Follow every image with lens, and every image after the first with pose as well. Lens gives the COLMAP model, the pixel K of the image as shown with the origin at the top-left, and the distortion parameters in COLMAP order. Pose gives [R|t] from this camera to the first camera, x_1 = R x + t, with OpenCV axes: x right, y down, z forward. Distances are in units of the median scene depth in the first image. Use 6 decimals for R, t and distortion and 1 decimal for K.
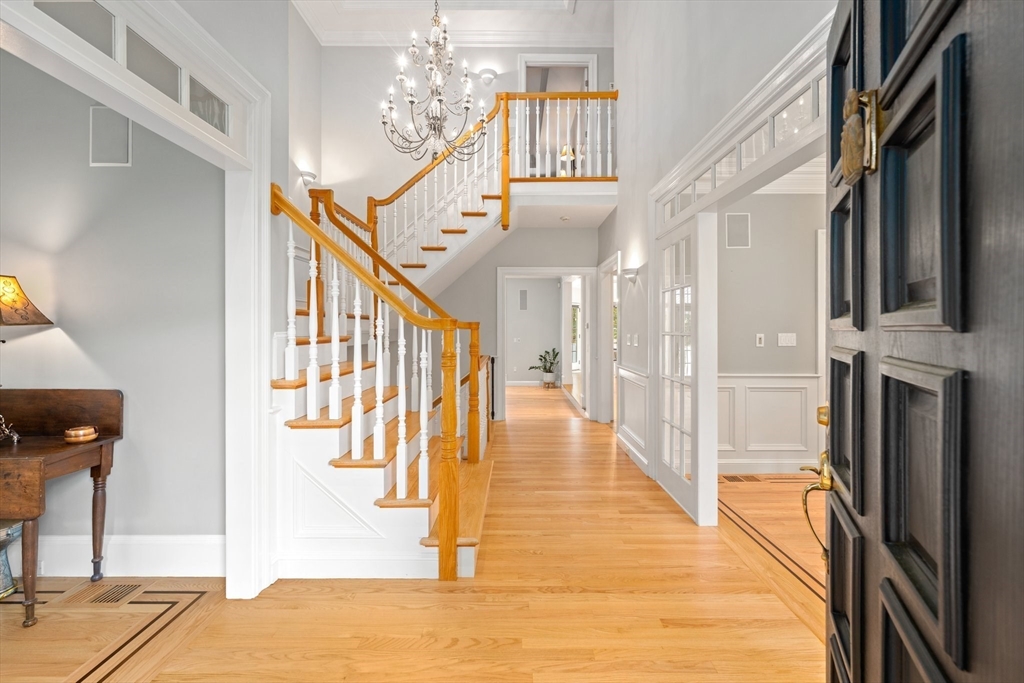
lens RADIAL K [[410.3, 0, 516.8], [0, 410.3, 332.2], [0, 0, 1]] dist [-0.000016, -0.000077]
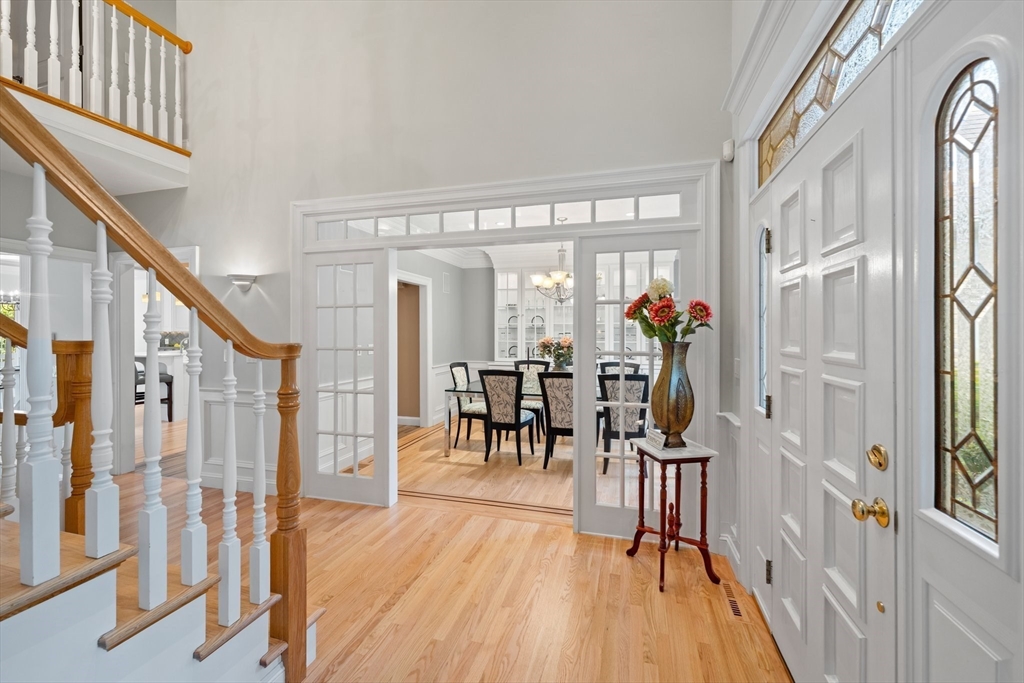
lens RADIAL K [[410.3, 0, 516.8], [0, 410.3, 332.2], [0, 0, 1]] dist [-0.000016, -0.000077]
pose [[0.275862, 0.000268, 0.961197, -0.658512], [0.005862, 0.999981, -0.001961, -0.042068], [-0.961179, 0.006175, 0.275856, 0.325257]]
